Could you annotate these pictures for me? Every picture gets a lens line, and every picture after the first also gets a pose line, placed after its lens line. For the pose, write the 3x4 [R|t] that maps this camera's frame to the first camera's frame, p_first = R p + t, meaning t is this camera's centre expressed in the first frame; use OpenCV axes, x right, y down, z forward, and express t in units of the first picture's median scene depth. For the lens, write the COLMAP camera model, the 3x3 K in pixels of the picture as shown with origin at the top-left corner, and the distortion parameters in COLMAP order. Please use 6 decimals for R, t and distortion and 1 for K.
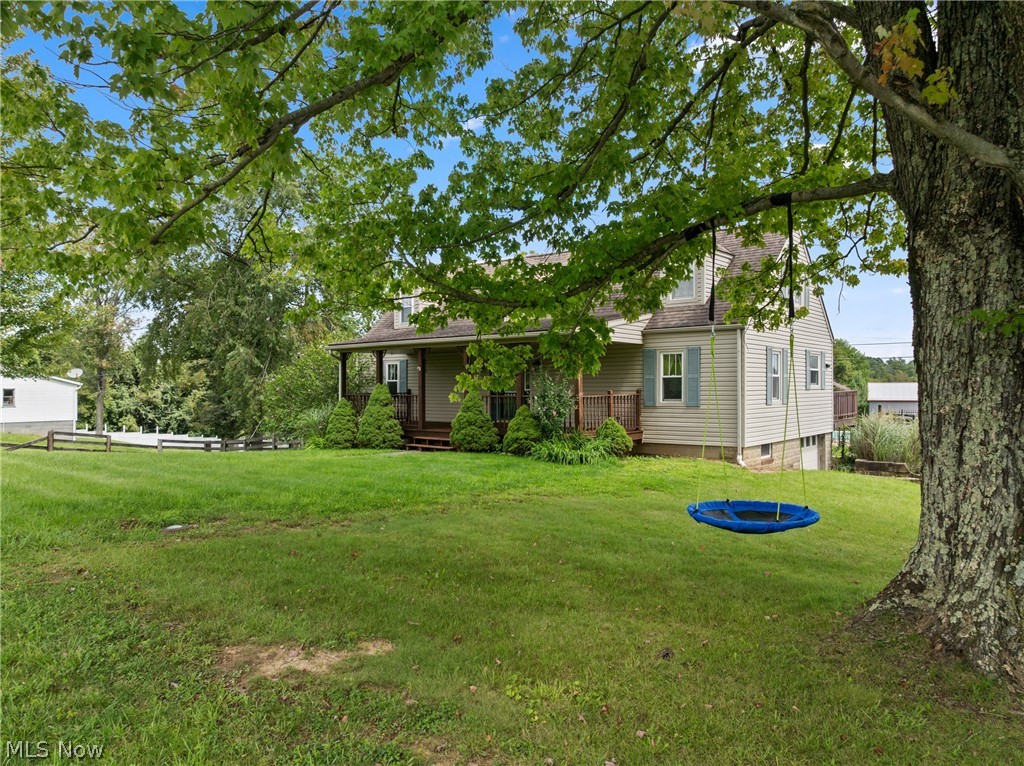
lens RADIAL K [[714.2, 0, 512.0], [0, 714.2, 383.0], [0, 0, 1]] dist [-0.037181, -0.000511]
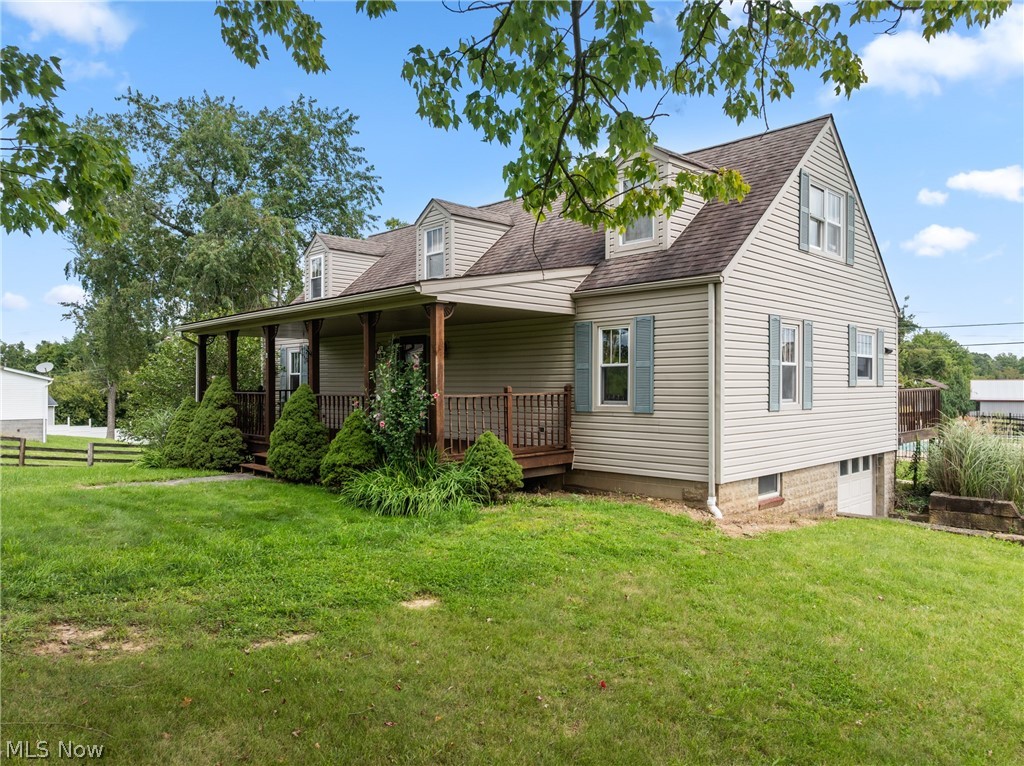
lens RADIAL K [[714.2, 0, 512.0], [0, 714.2, 383.0], [0, 0, 1]] dist [-0.037181, -0.000511]
pose [[0.993381, 0.001484, -0.114855, 0.202738], [-0.001008, 0.999991, 0.004199, 0.004194], [0.114860, -0.004055, 0.993373, 0.358140]]
